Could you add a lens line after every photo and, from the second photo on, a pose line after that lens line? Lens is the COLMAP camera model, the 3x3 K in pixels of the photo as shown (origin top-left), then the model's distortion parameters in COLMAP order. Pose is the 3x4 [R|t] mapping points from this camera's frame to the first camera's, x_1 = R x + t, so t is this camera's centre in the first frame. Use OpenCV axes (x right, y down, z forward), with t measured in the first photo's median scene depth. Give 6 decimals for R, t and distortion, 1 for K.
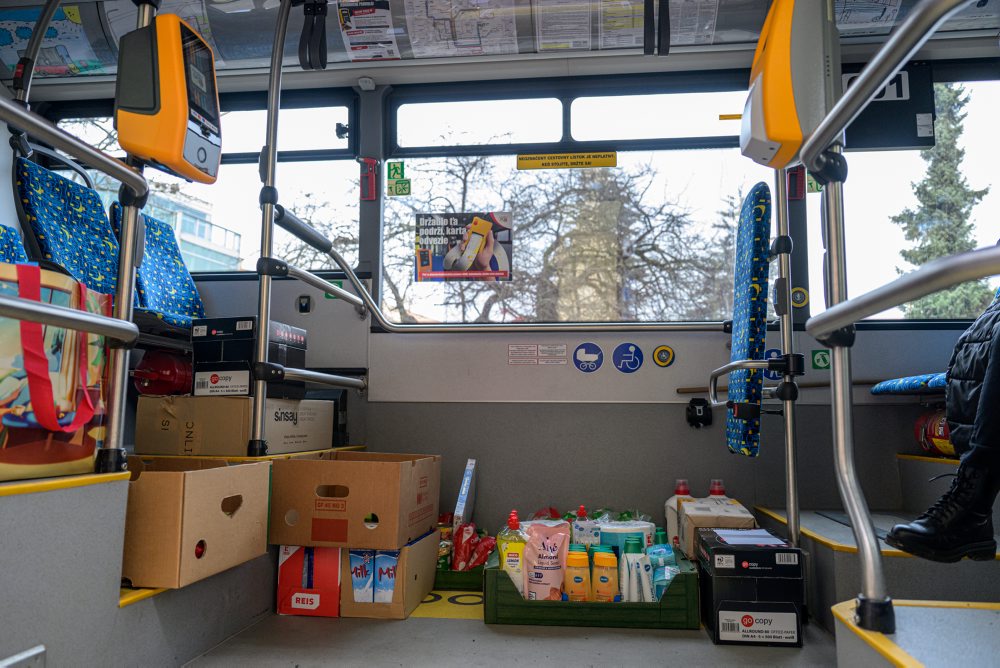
lens RADIAL K [[719.5, 0, 508.7], [0, 719.5, 329.4], [0, 0, 1]] dist [0.002243, -0.002341]
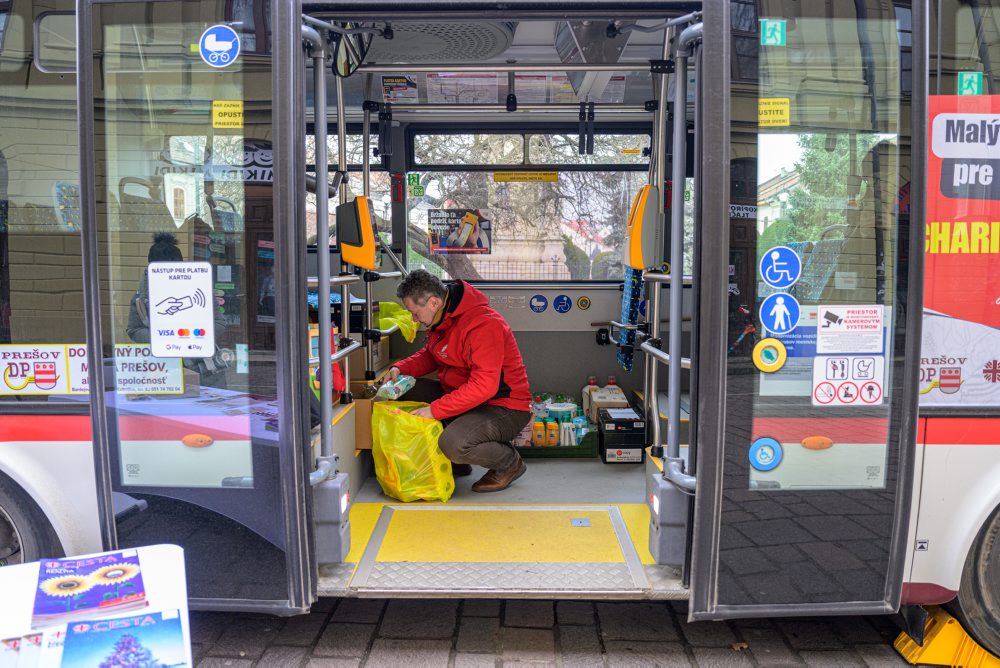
lens RADIAL K [[718.7, 0, 496.9], [0, 718.7, 330.9], [0, 0, 1]] dist [-0.014891, -0.002232]
pose [[0.995112, -0.017242, 0.097236, -0.183853], [-0.004429, 0.975857, 0.218368, -0.326894], [-0.098654, -0.217731, 0.971010, -0.757081]]
